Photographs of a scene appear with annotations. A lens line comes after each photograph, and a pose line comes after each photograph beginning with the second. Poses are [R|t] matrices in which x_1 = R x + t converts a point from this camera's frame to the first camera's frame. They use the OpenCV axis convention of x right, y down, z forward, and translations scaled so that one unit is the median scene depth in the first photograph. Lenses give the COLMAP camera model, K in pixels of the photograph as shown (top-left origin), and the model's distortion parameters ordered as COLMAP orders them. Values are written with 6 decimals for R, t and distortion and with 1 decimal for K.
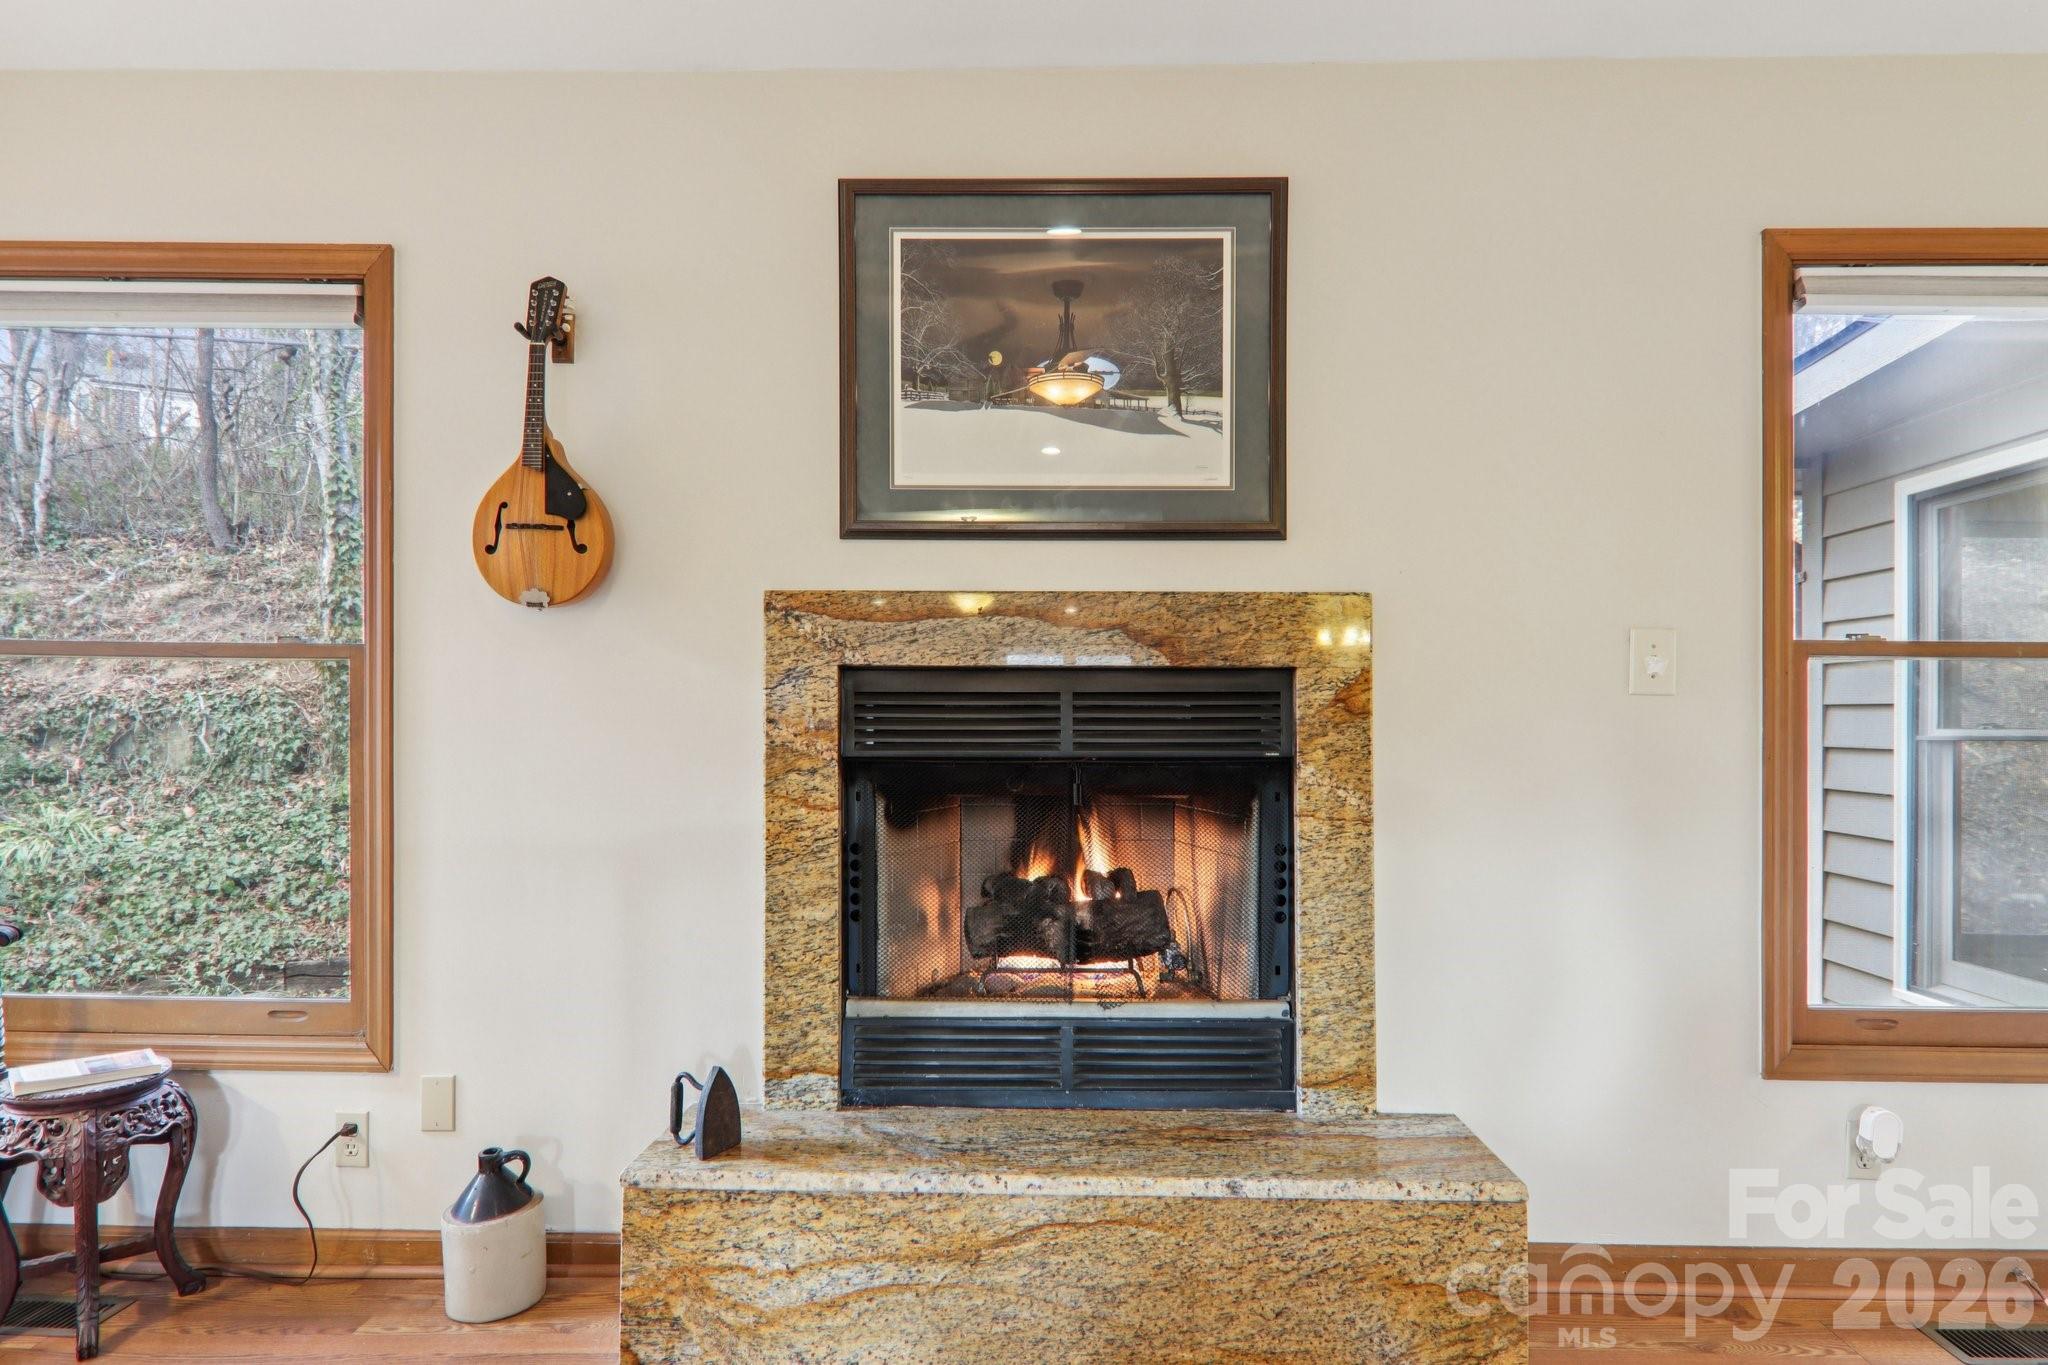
lens RADIAL K [[1157.6, 0, 1033.7], [0, 1157.6, 698.4], [0, 0, 1]] dist [0.015236, 0.000133]
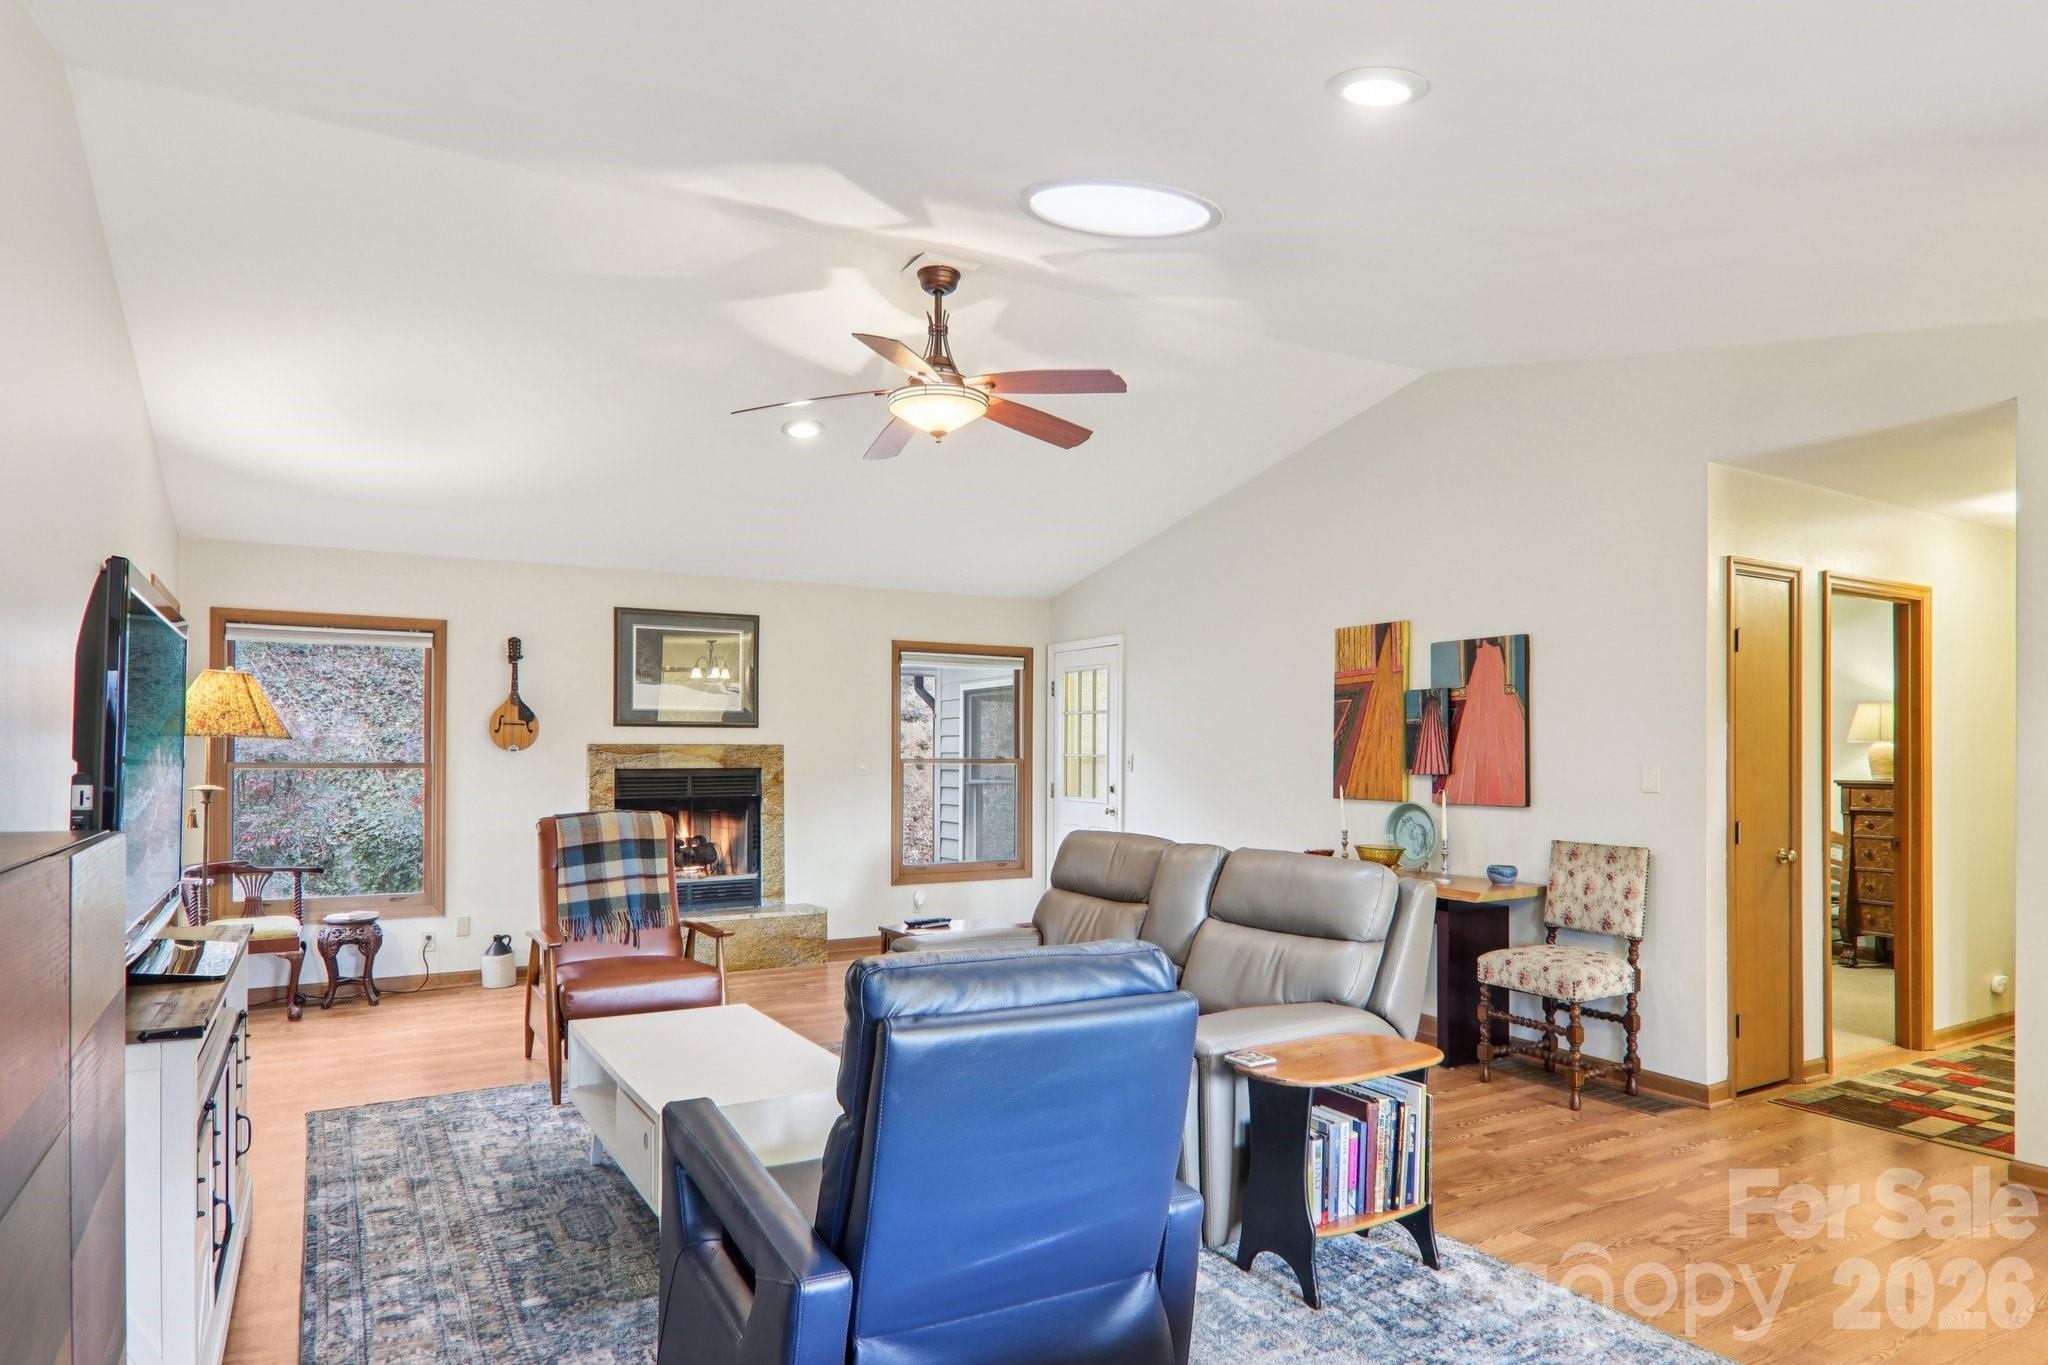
lens RADIAL K [[1157.6, 0, 1013.2], [0, 1157.6, 744.1], [0, 0, 1]] dist [0.015236, 0.000133]
pose [[0.852035, 0.001157, 0.523484, -0.860708], [-0.004985, 0.999970, 0.005904, -0.114959], [-0.523462, -0.007640, 0.852015, -2.102345]]
